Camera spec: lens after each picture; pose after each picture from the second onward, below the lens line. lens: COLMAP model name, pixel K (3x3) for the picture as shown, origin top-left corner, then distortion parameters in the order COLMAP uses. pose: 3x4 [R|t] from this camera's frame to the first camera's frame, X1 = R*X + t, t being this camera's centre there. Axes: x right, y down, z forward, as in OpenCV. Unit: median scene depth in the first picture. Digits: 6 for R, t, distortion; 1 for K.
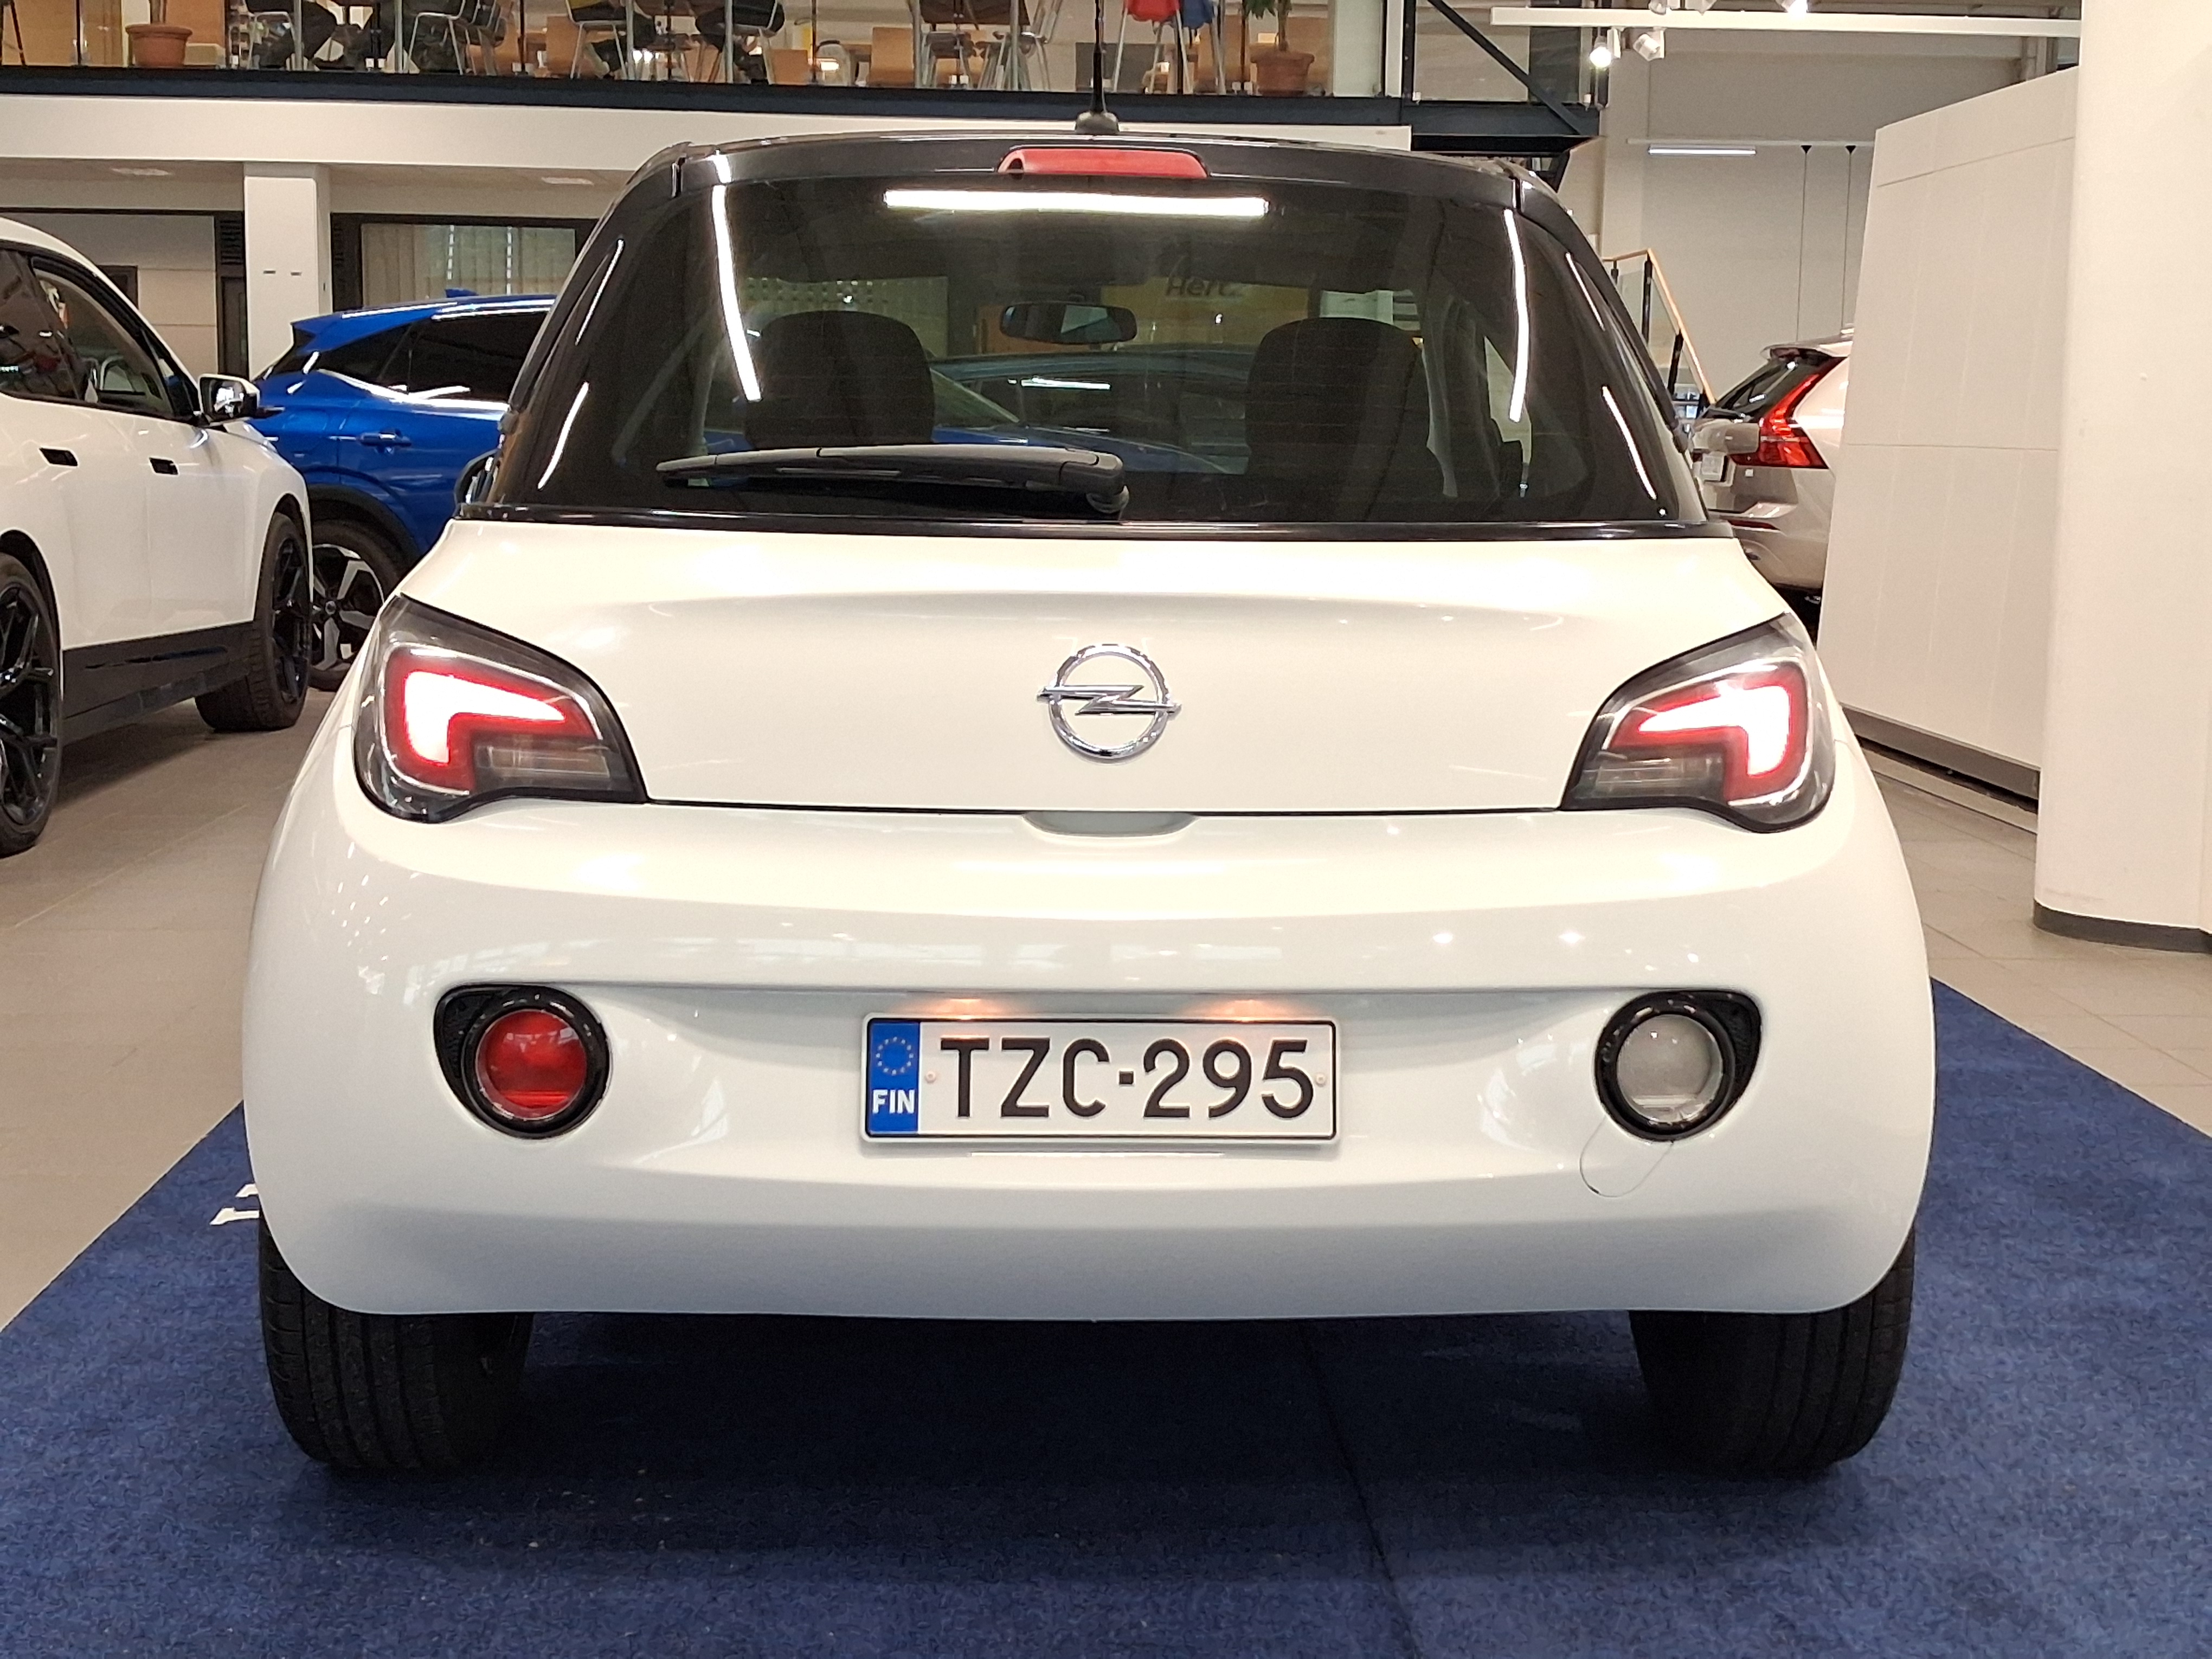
lens RADIAL K [[2972.1, 0, 1016.6], [0, 2972.1, 713.1], [0, 0, 1]] dist [0.054451, 0.000000]
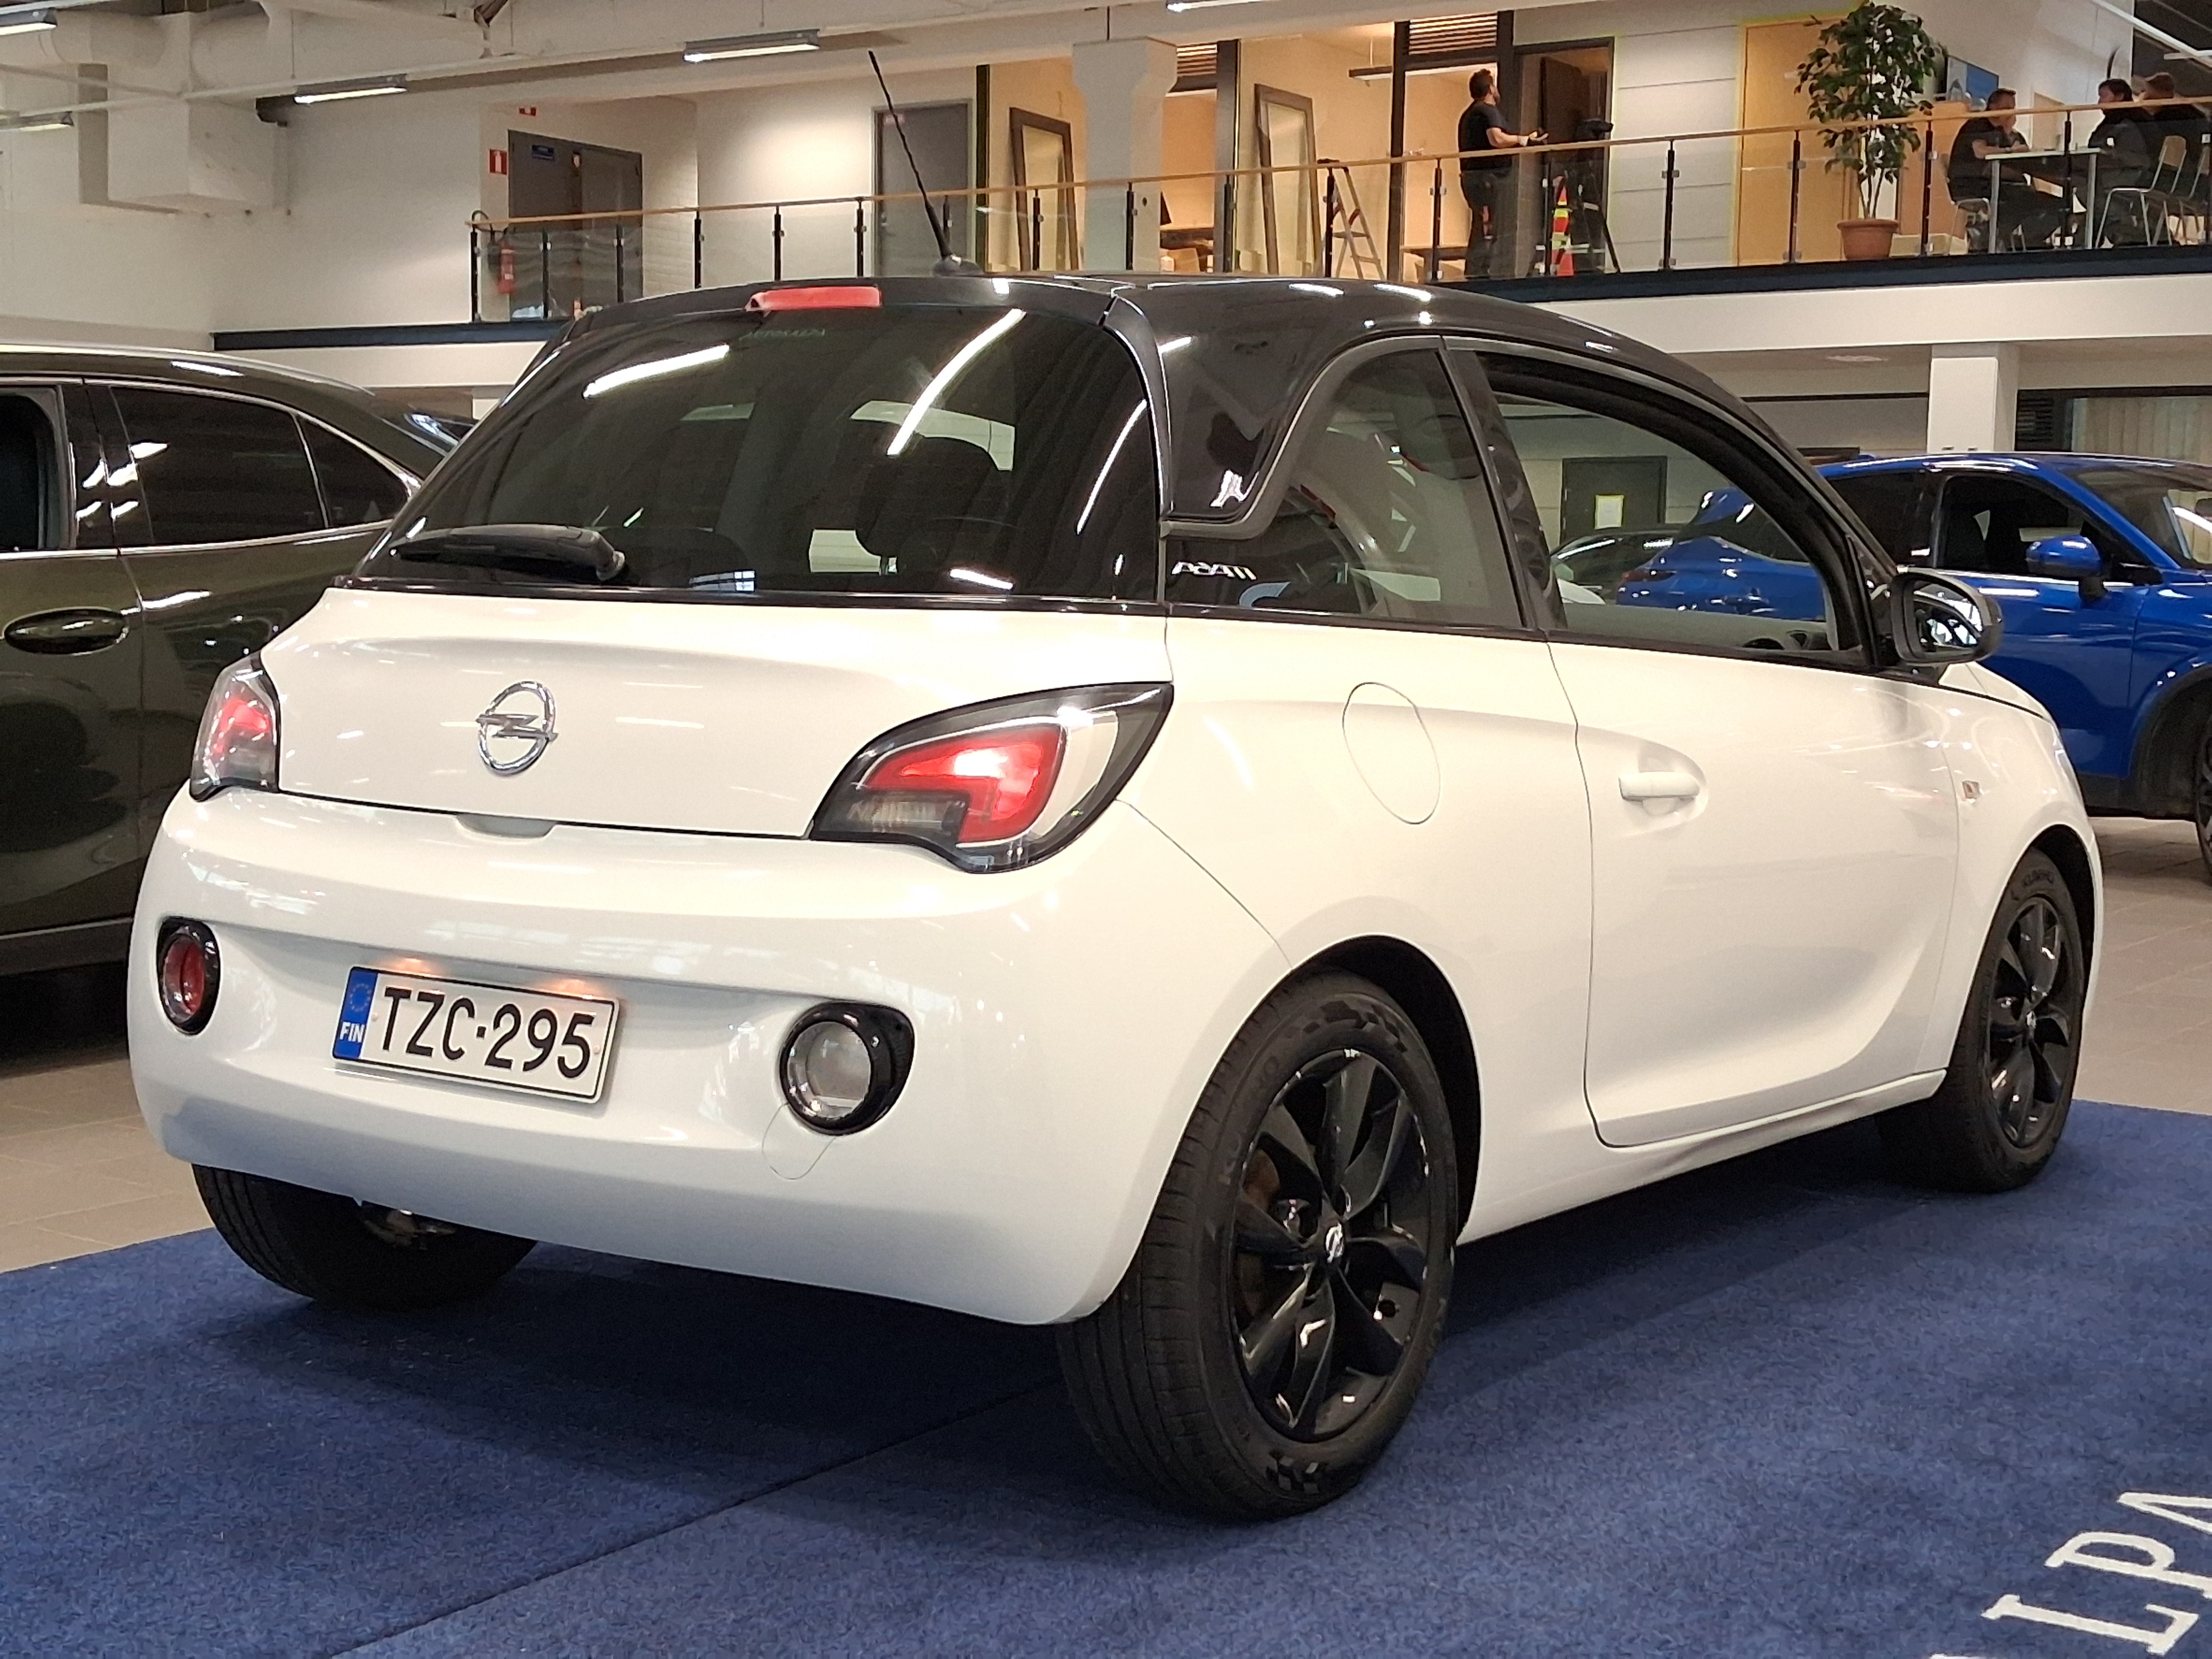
lens RADIAL K [[2972.1, 0, 1164.1], [0, 2972.1, 846.0], [0, 0, 1]] dist [0.054451, 0.000000]
pose [[0.790605, 0.054191, -0.609924, 1.003497], [-0.067487, 0.997719, 0.001167, 0.025667], [0.608596, 0.040239, 0.792459, 0.192150]]
